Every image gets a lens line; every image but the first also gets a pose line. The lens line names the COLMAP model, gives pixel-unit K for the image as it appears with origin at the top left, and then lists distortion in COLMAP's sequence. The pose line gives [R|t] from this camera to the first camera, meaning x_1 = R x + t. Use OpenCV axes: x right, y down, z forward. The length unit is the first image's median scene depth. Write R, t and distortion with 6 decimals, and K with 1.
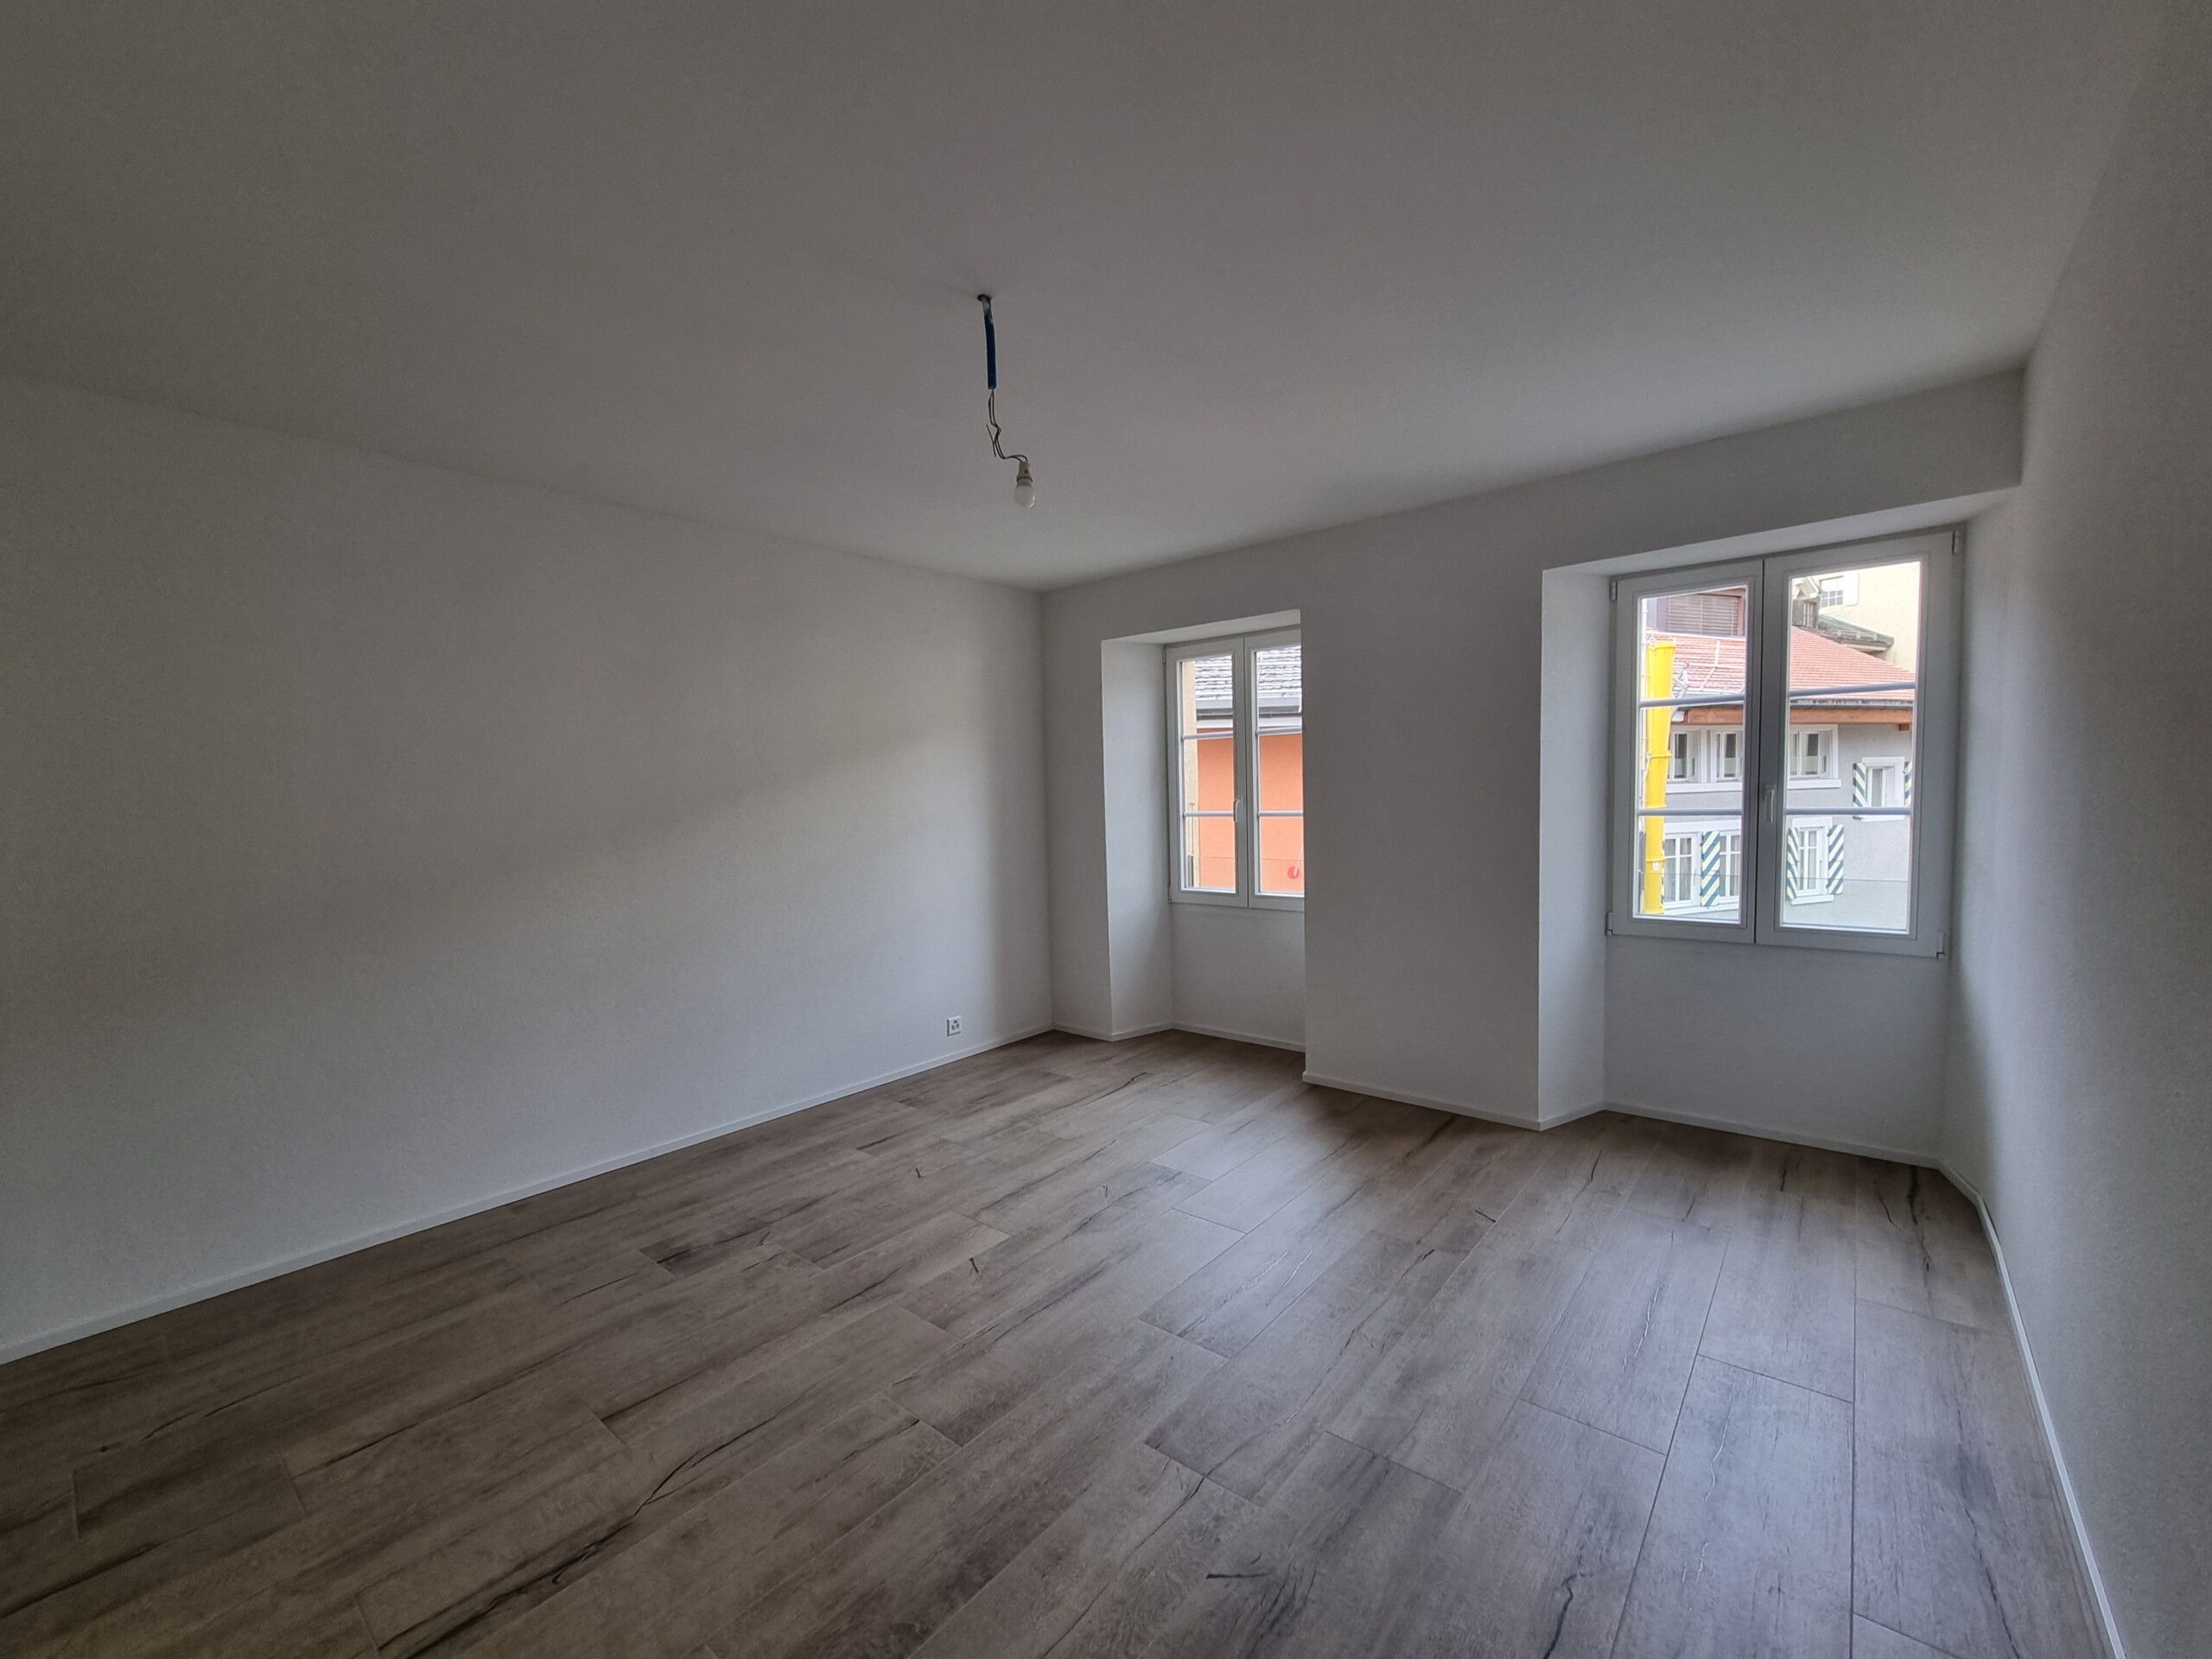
lens RADIAL K [[908.3, 0, 1099.1], [0, 908.3, 856.2], [0, 0, 1]] dist [-0.005666, 0.003180]
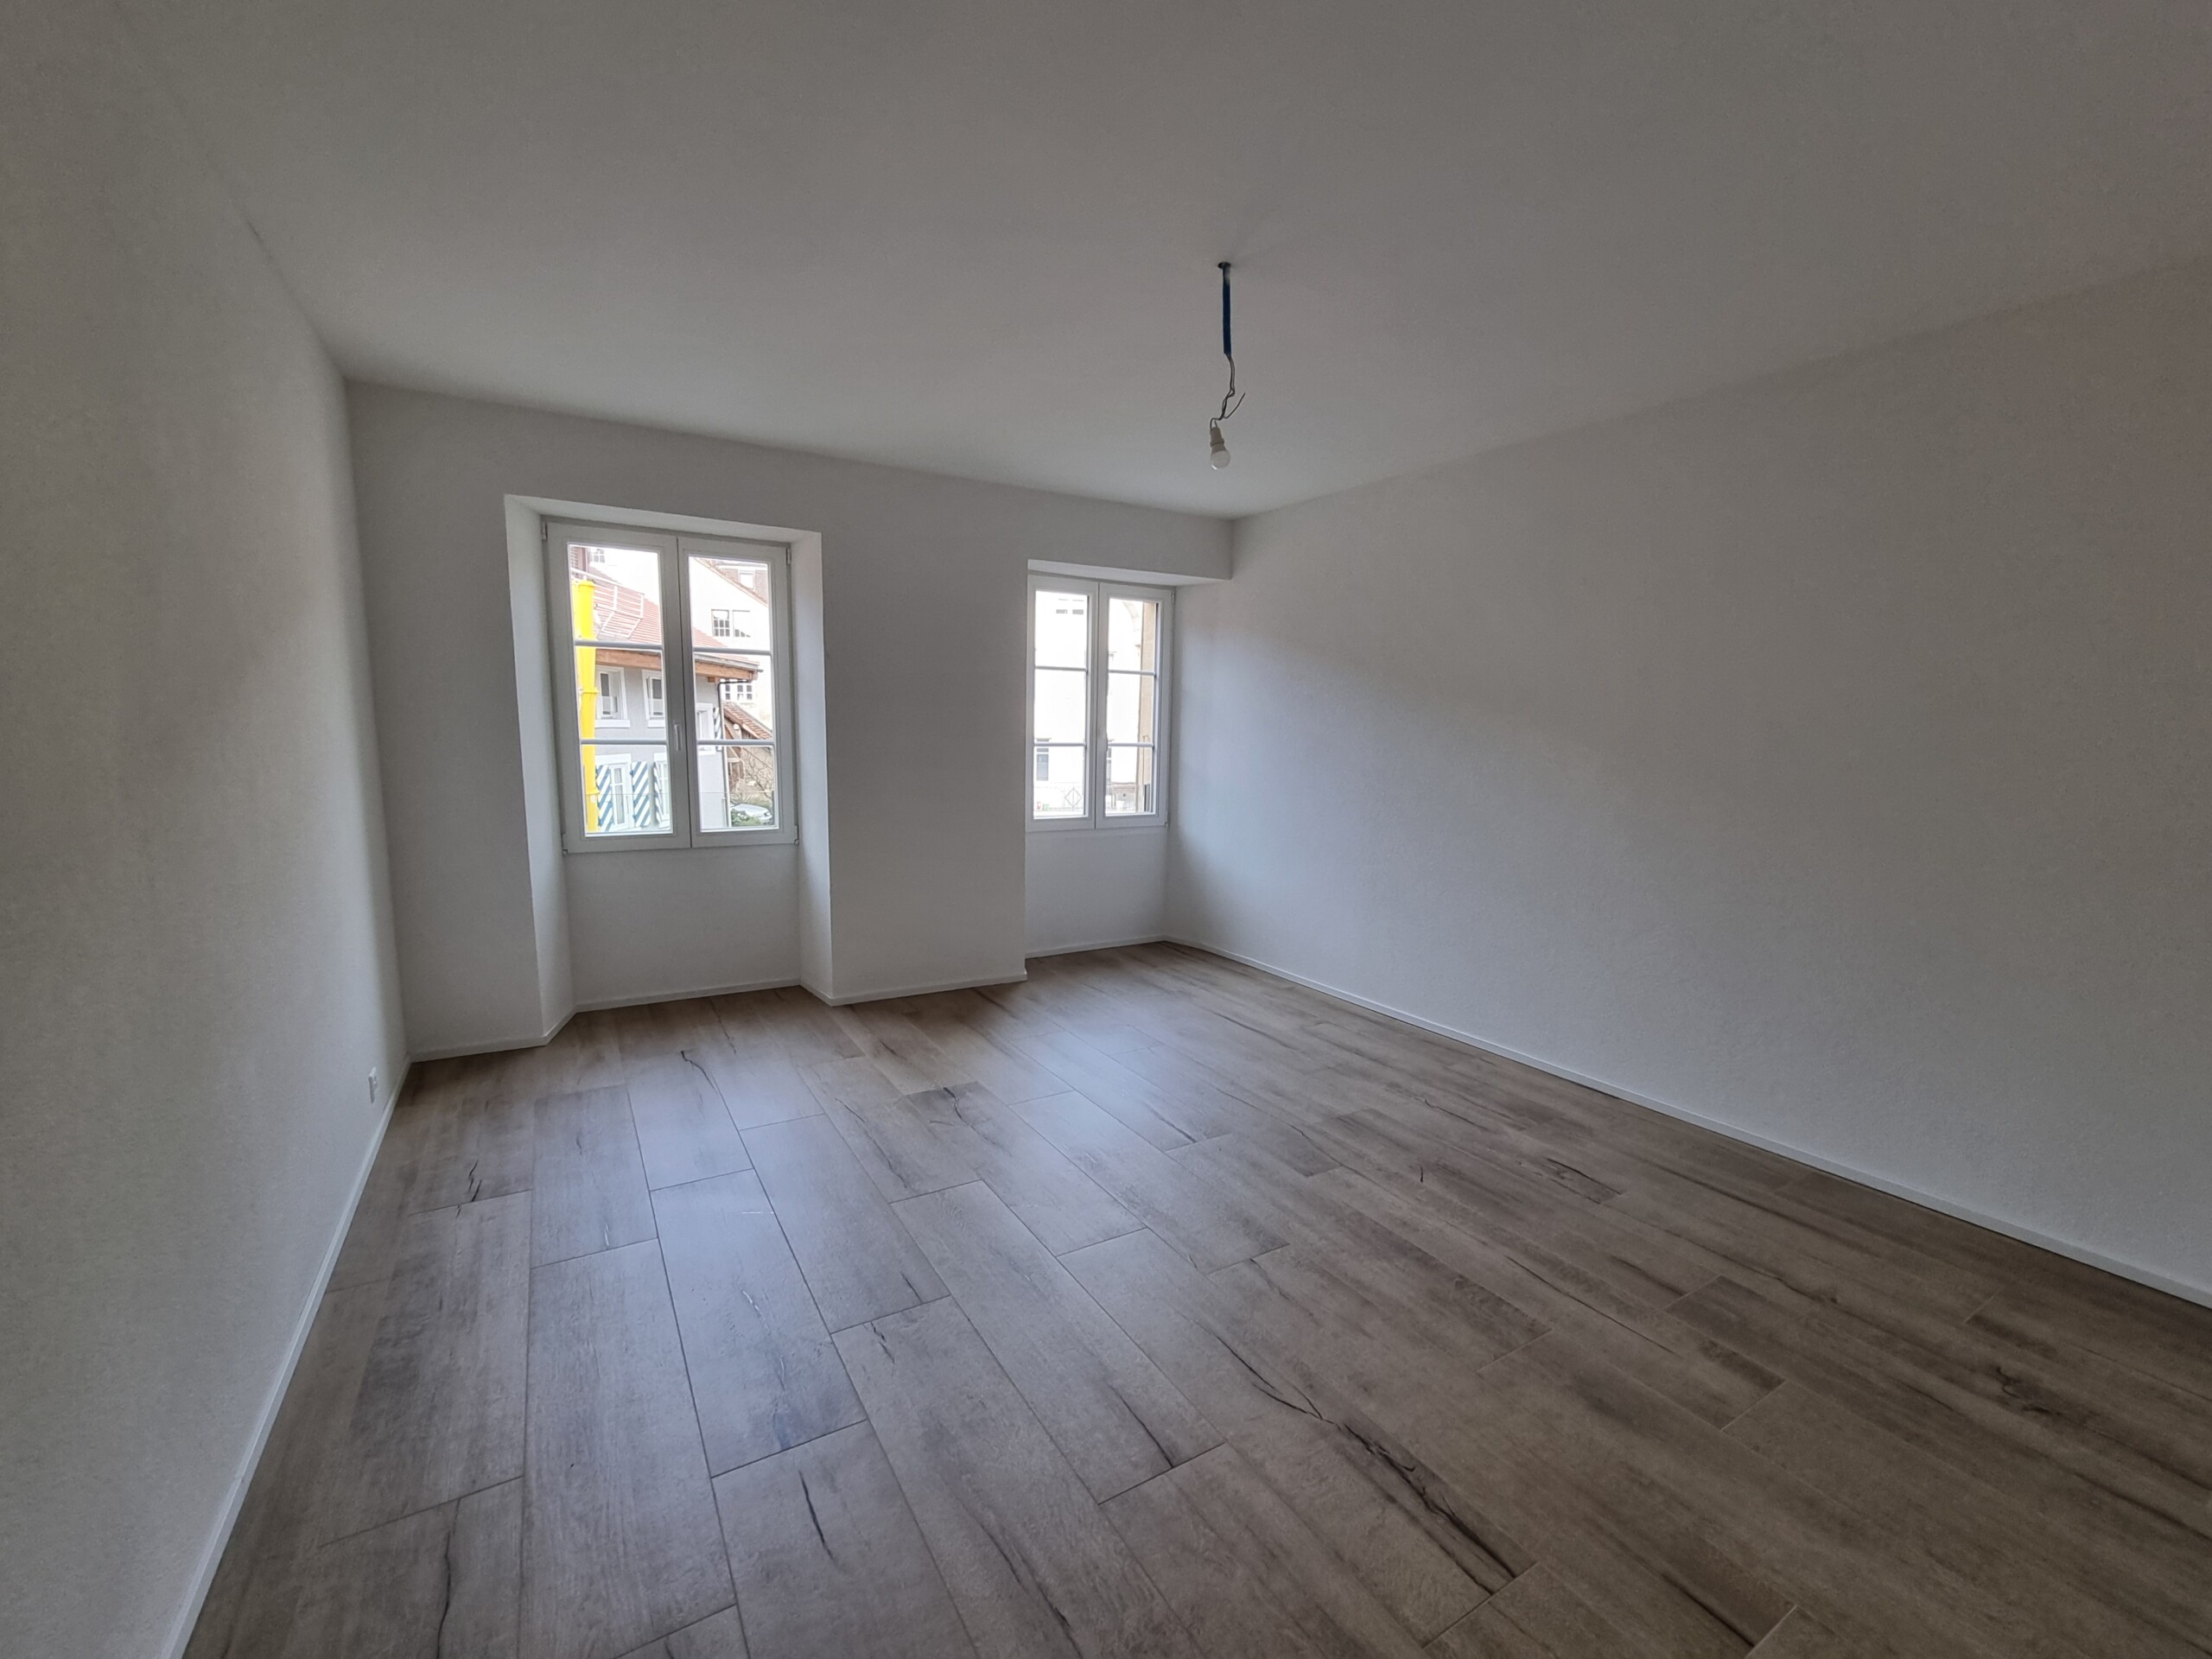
lens RADIAL K [[908.3, 0, 1099.1], [0, 908.3, 856.2], [0, 0, 1]] dist [-0.005666, 0.003180]
pose [[0.326954, -0.104523, 0.939242, -1.220450], [0.037815, 0.994516, 0.097511, -0.016061], [-0.944284, 0.003636, 0.329113, 0.744679]]
